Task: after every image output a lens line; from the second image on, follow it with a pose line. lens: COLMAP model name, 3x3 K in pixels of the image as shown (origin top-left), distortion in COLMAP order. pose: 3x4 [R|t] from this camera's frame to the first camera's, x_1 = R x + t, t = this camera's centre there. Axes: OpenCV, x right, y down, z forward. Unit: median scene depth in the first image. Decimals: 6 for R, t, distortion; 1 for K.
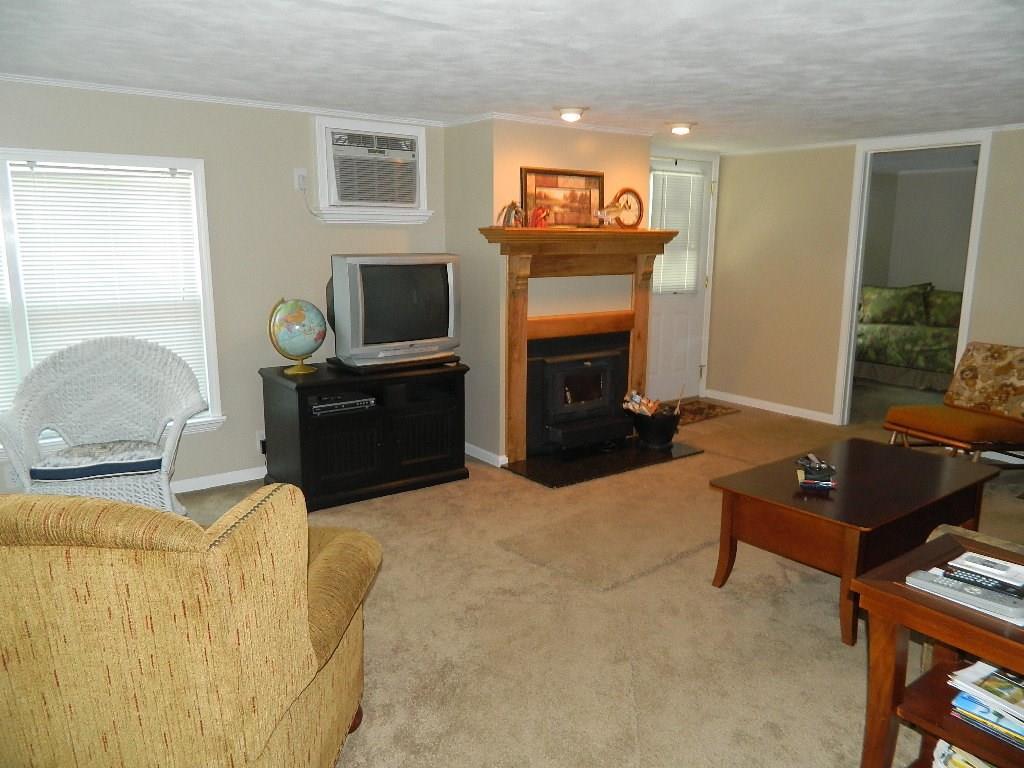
lens RADIAL K [[758.8, 0, 513.4], [0, 758.8, 386.0], [0, 0, 1]] dist [0.004542, 0.007441]
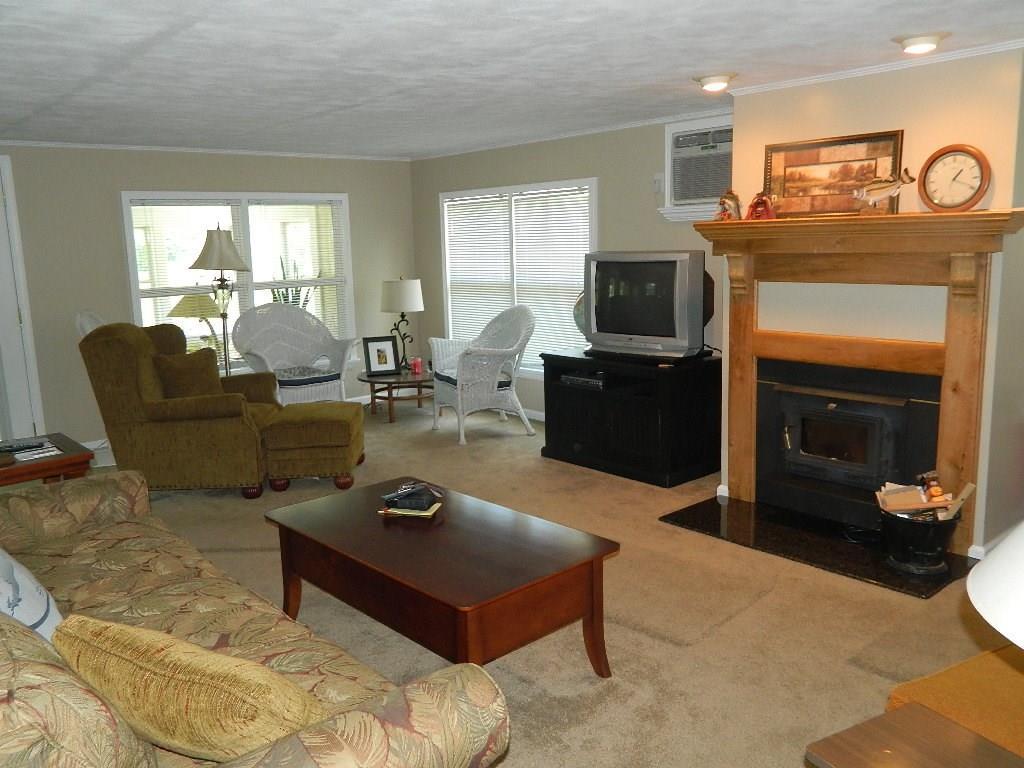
lens RADIAL K [[846.9, 0, 513.1], [0, 846.9, 387.9], [0, 0, 1]] dist [0.009655, -0.002736]
pose [[0.078399, 0.165288, -0.983124, 0.851562], [-0.164816, 0.974738, 0.150735, -0.115513], [0.983204, 0.150217, 0.103660, 0.617544]]
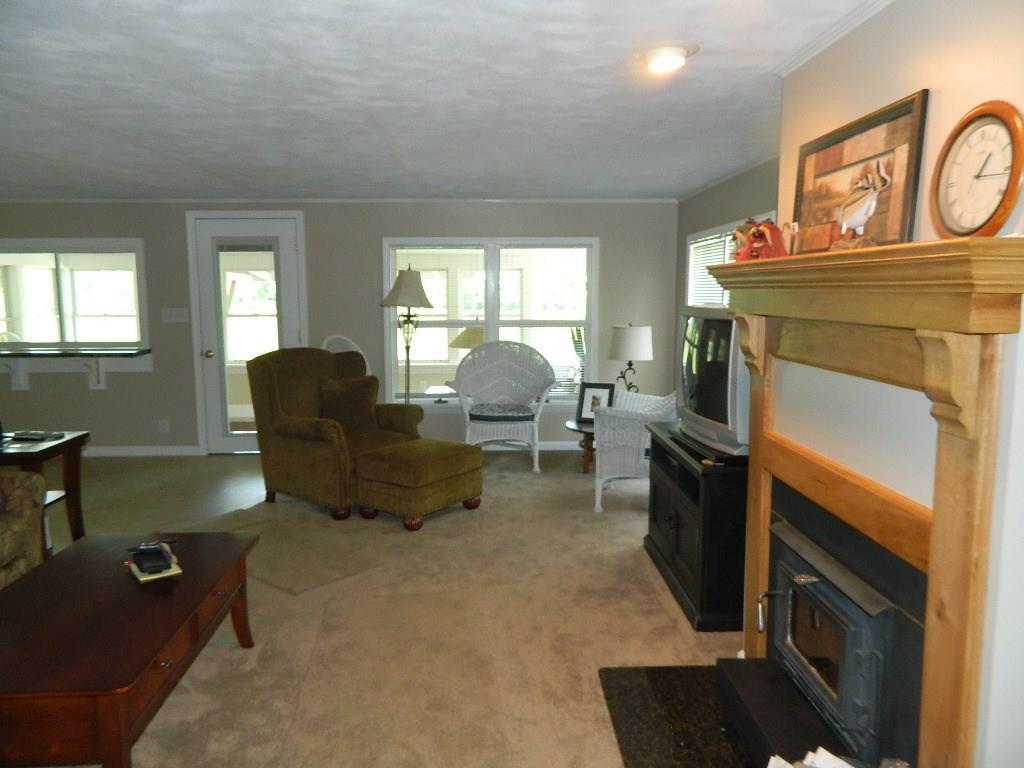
lens RADIAL K [[758.8, 0, 515.0], [0, 758.8, 378.3], [0, 0, 1]] dist [0.004542, 0.007441]
pose [[-0.570936, 0.087539, -0.816314, 0.515569], [-0.162605, 0.962545, 0.216948, -0.197238], [0.804731, 0.256600, -0.535317, 1.061940]]
